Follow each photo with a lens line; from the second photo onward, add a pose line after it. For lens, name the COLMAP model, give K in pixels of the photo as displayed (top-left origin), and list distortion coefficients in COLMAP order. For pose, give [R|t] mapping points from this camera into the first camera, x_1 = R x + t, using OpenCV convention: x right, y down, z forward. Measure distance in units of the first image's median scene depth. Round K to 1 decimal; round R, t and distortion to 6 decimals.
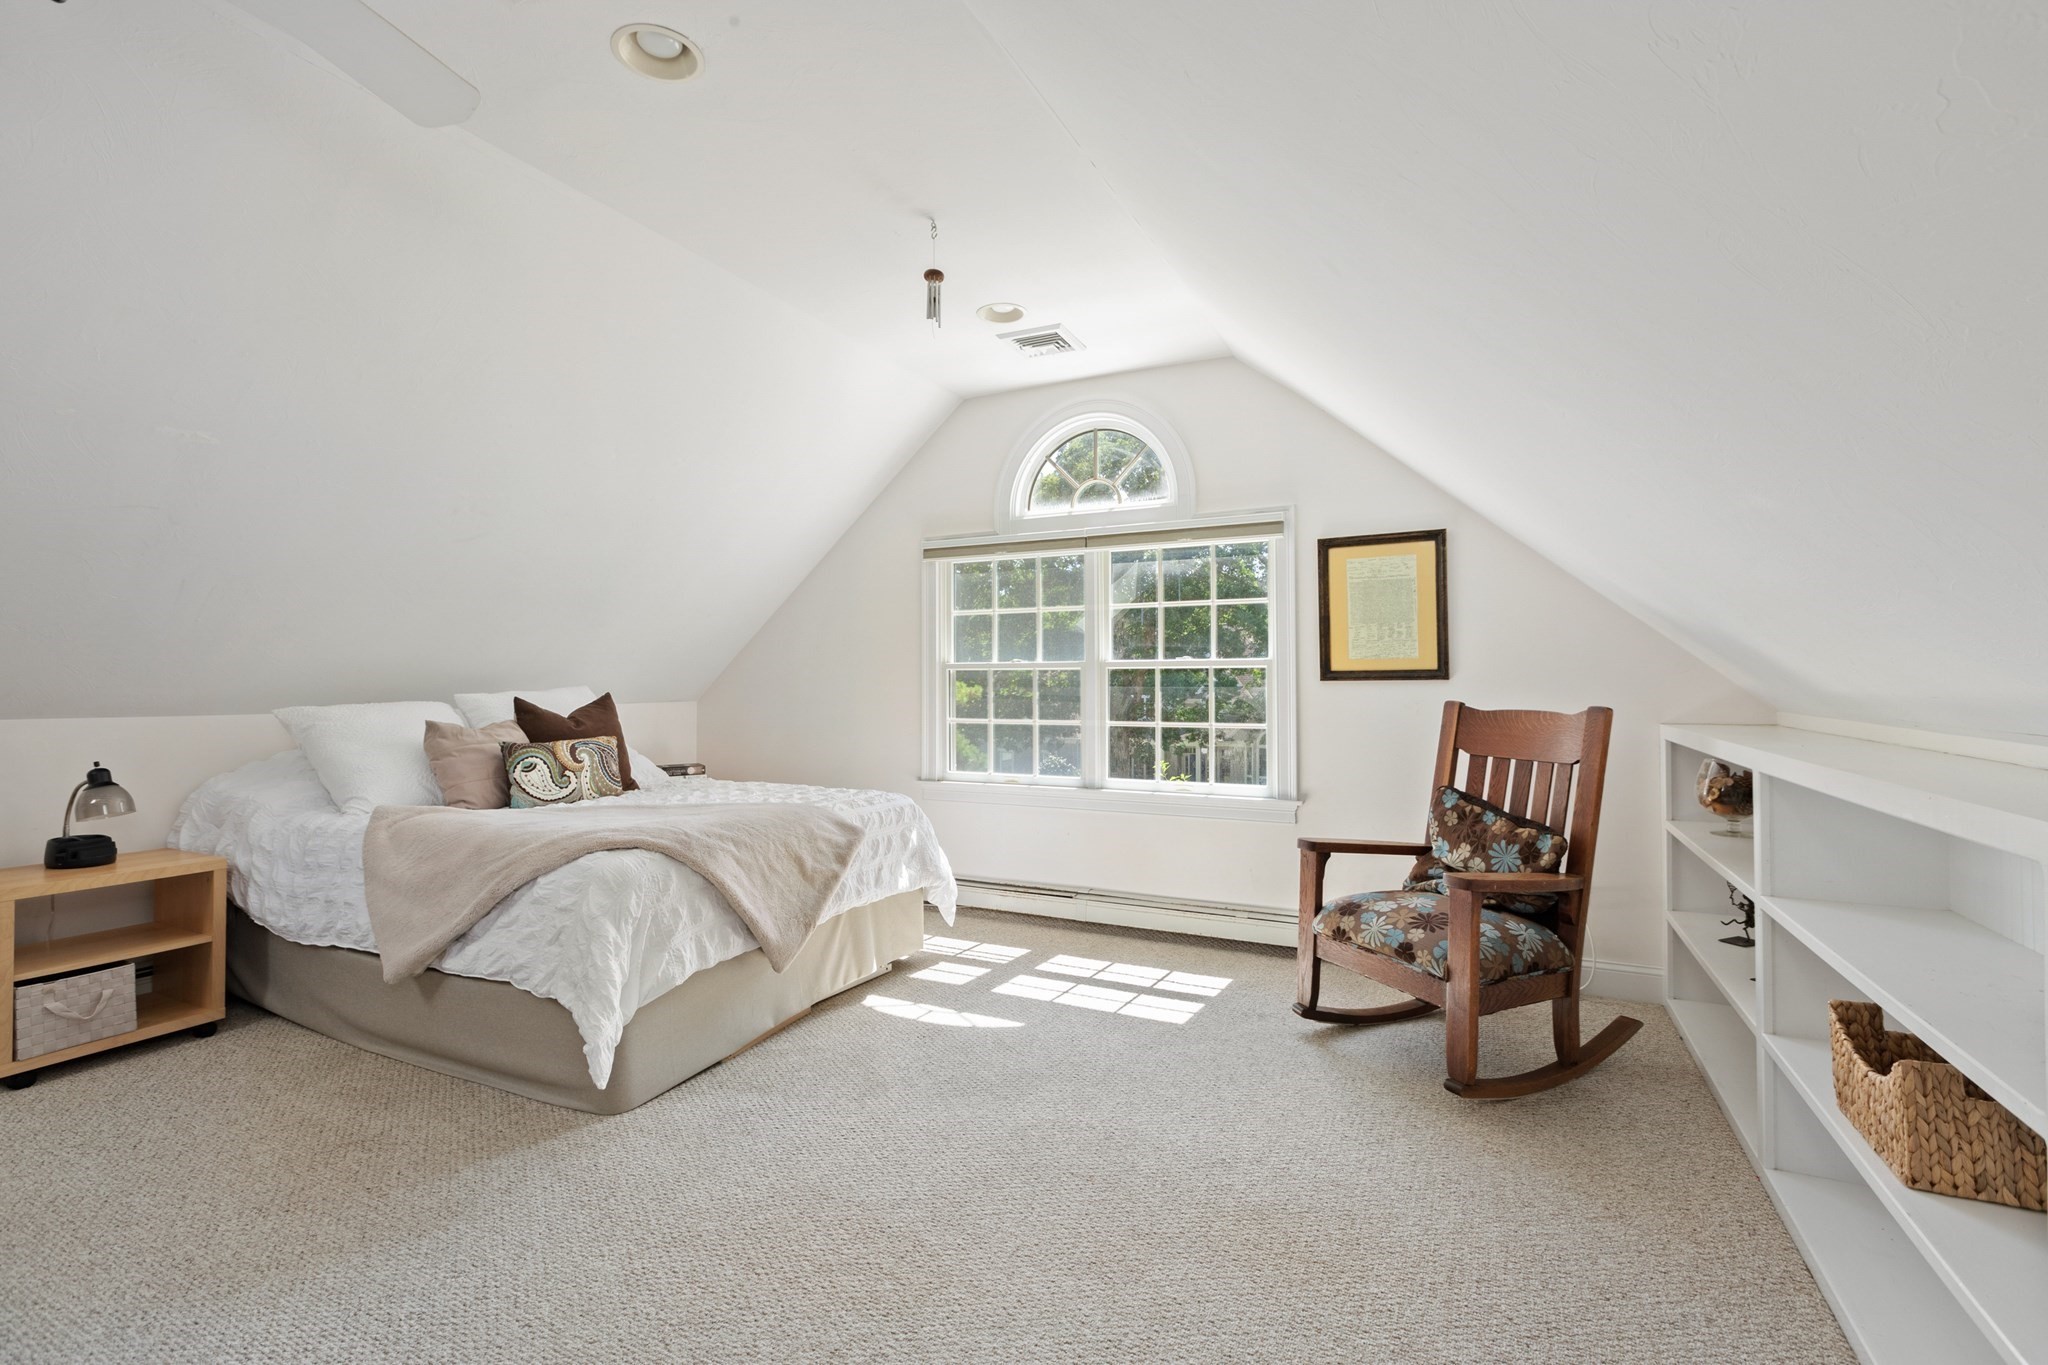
lens RADIAL K [[917.6, 0, 1025.5], [0, 917.6, 658.4], [0, 0, 1]] dist [0.000936, -0.001168]
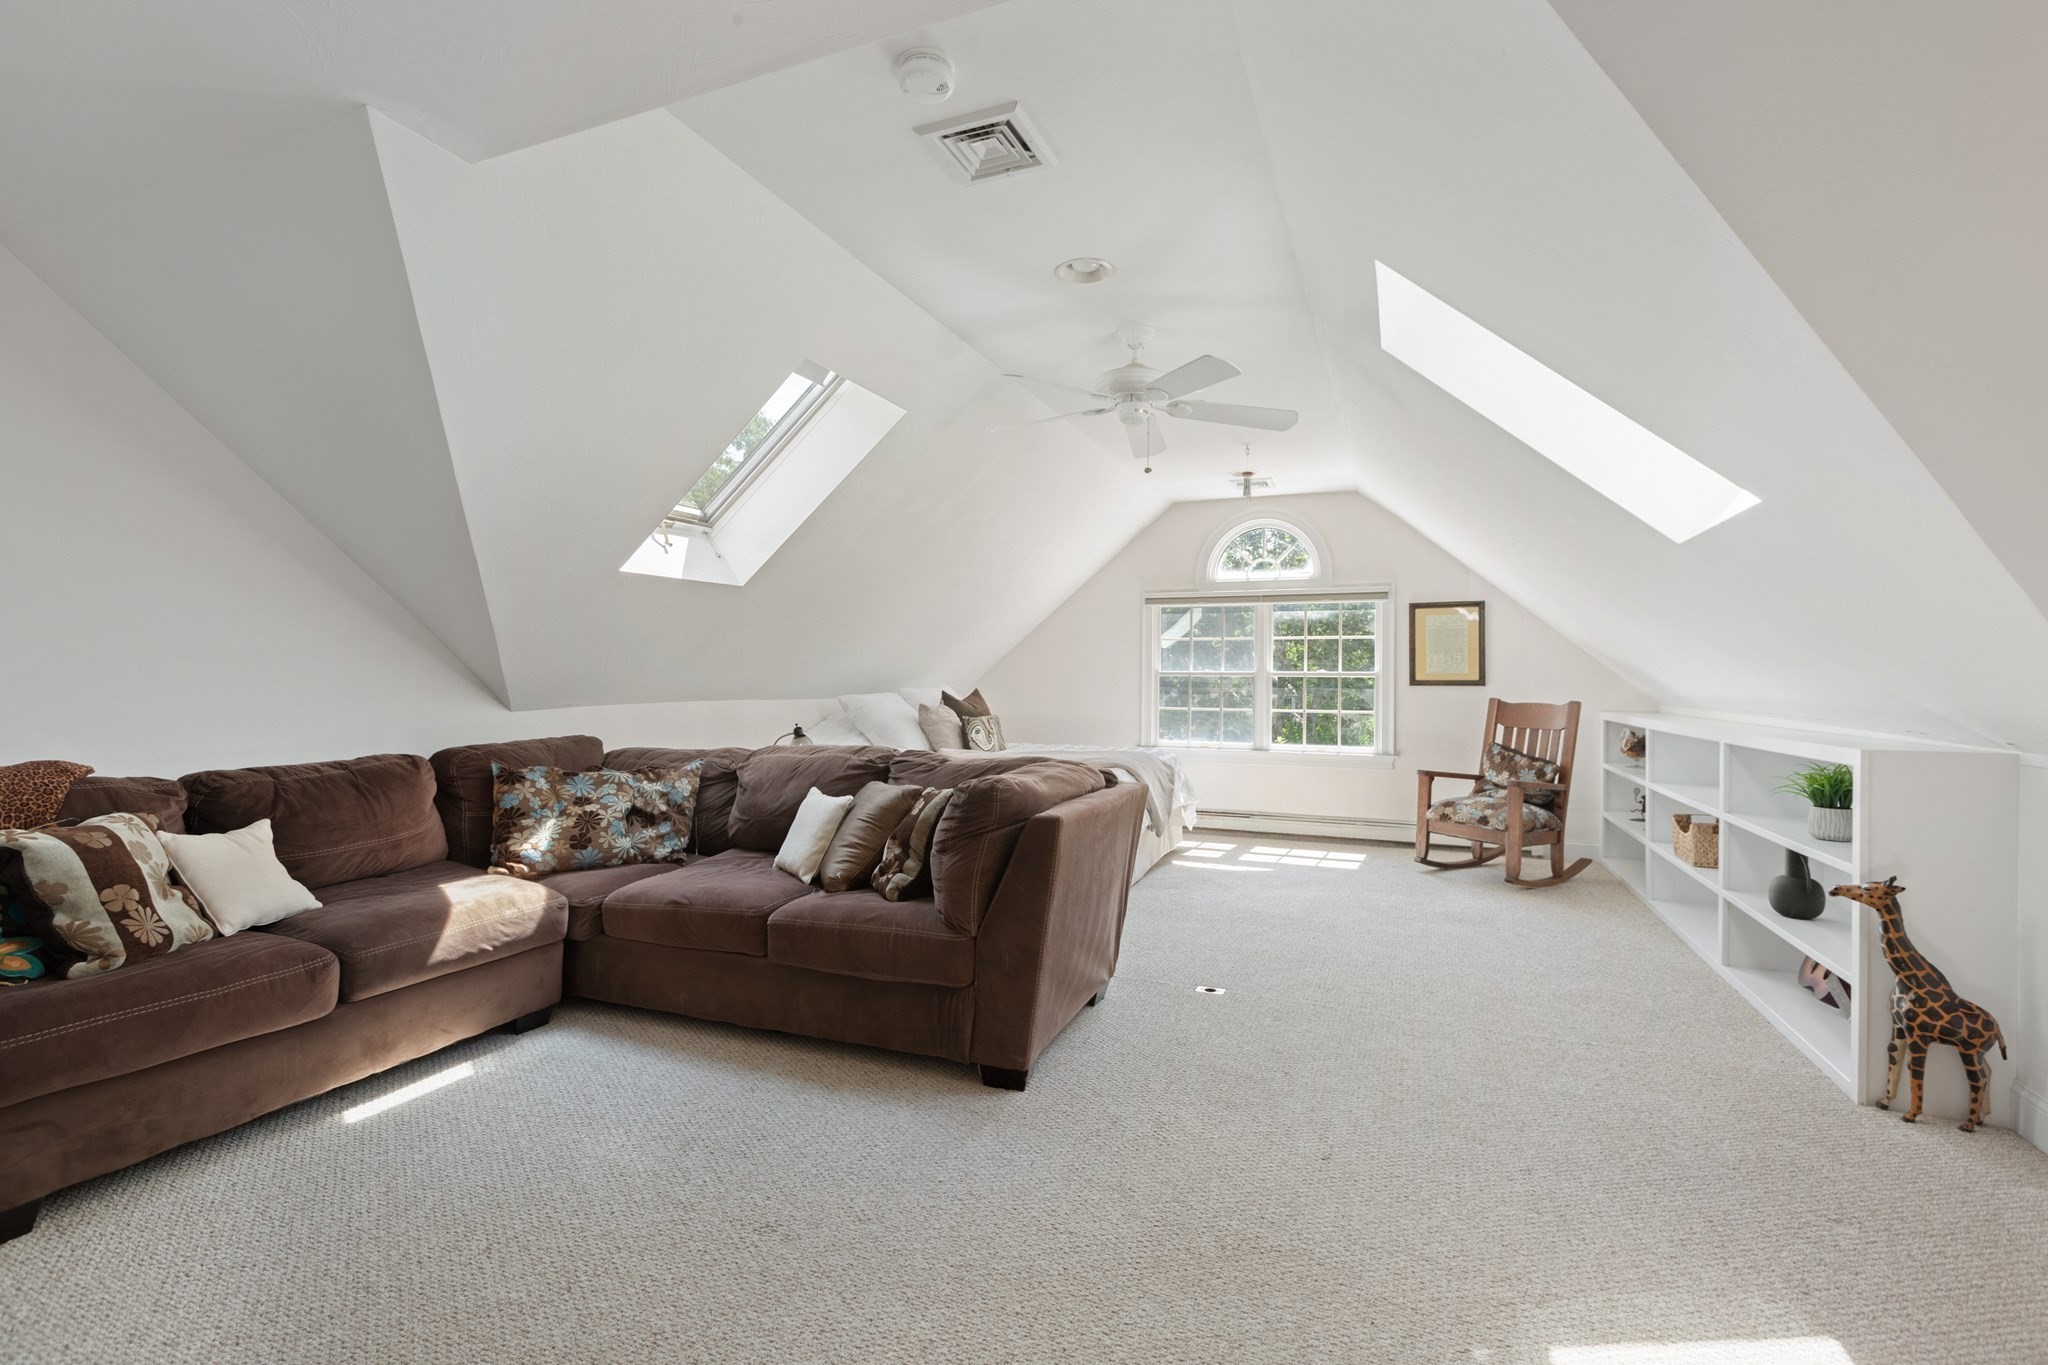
lens RADIAL K [[917.6, 0, 1025.5], [0, 917.6, 658.4], [0, 0, 1]] dist [0.000936, -0.001168]
pose [[0.997403, 0.012209, 0.070974, -0.614265], [-0.012496, 0.999915, 0.003593, -0.028235], [-0.070924, -0.004470, 0.997472, -0.786498]]
